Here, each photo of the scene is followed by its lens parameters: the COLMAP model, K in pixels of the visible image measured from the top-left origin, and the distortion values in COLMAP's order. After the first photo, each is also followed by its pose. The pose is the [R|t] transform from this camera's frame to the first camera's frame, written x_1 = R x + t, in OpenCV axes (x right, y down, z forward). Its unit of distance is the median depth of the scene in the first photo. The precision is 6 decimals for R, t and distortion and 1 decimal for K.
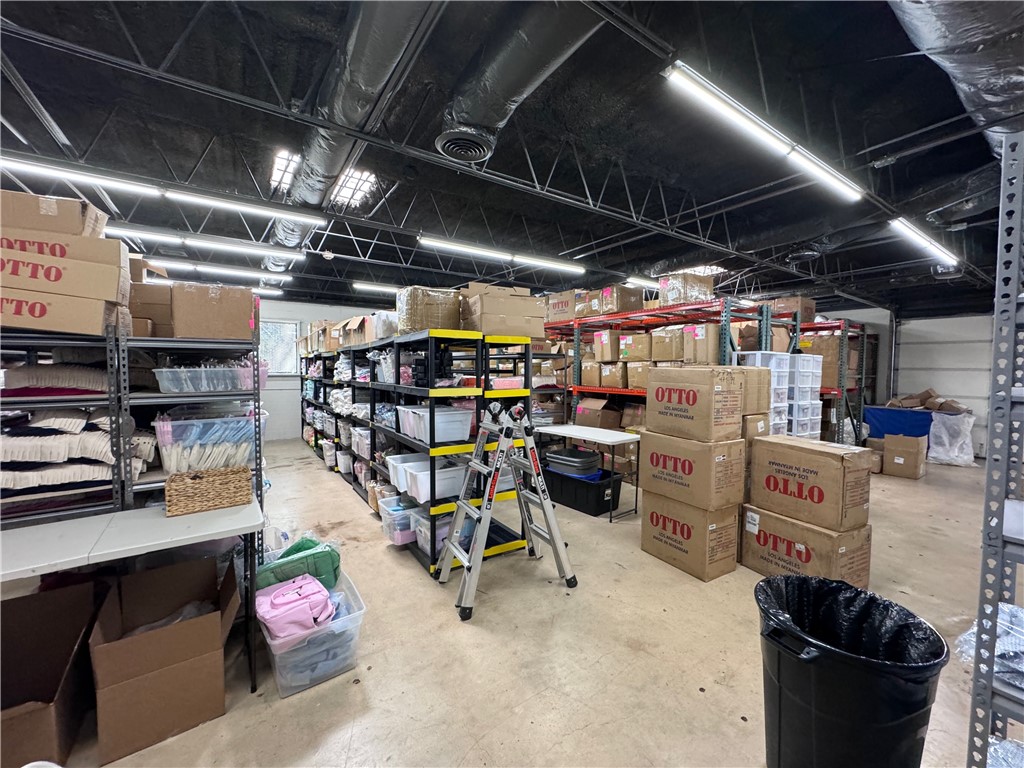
lens RADIAL K [[408.9, 0, 514.5], [0, 408.9, 387.4], [0, 0, 1]] dist [-0.005025, -0.000032]
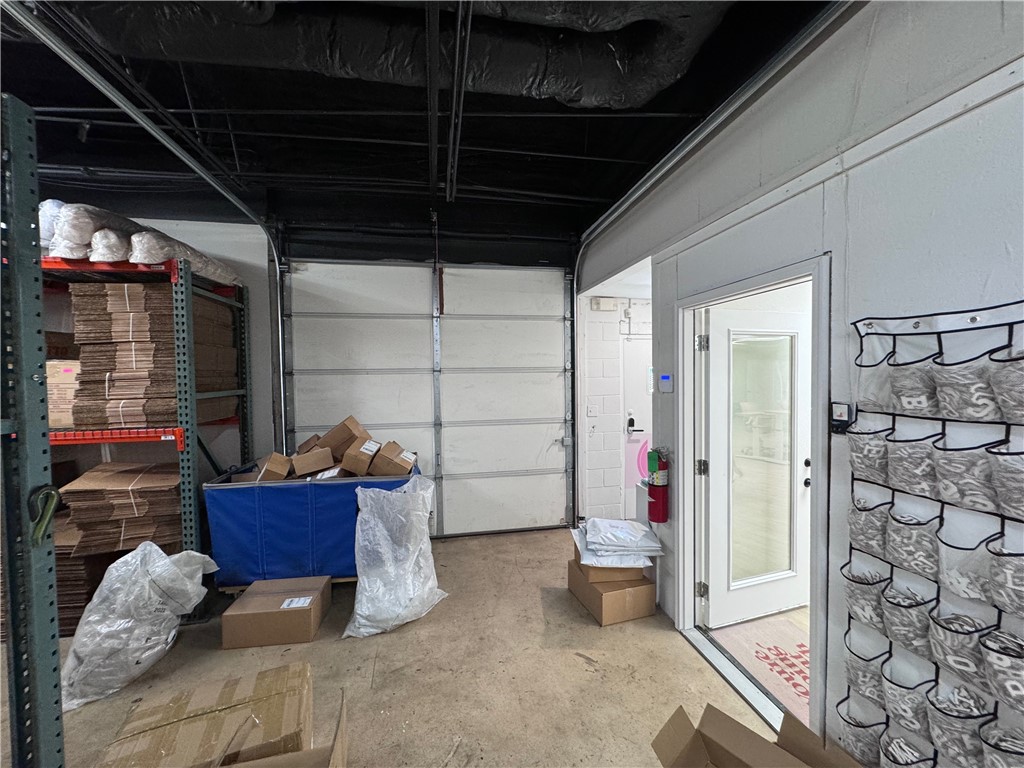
lens RADIAL K [[408.9, 0, 511.3], [0, 408.9, 382.8], [0, 0, 1]] dist [-0.005025, -0.000032]
pose [[0.402450, -0.040439, 0.914548, 0.639035], [0.058643, 0.998111, 0.018328, -0.027724], [-0.913562, 0.046256, 0.404062, 0.611525]]
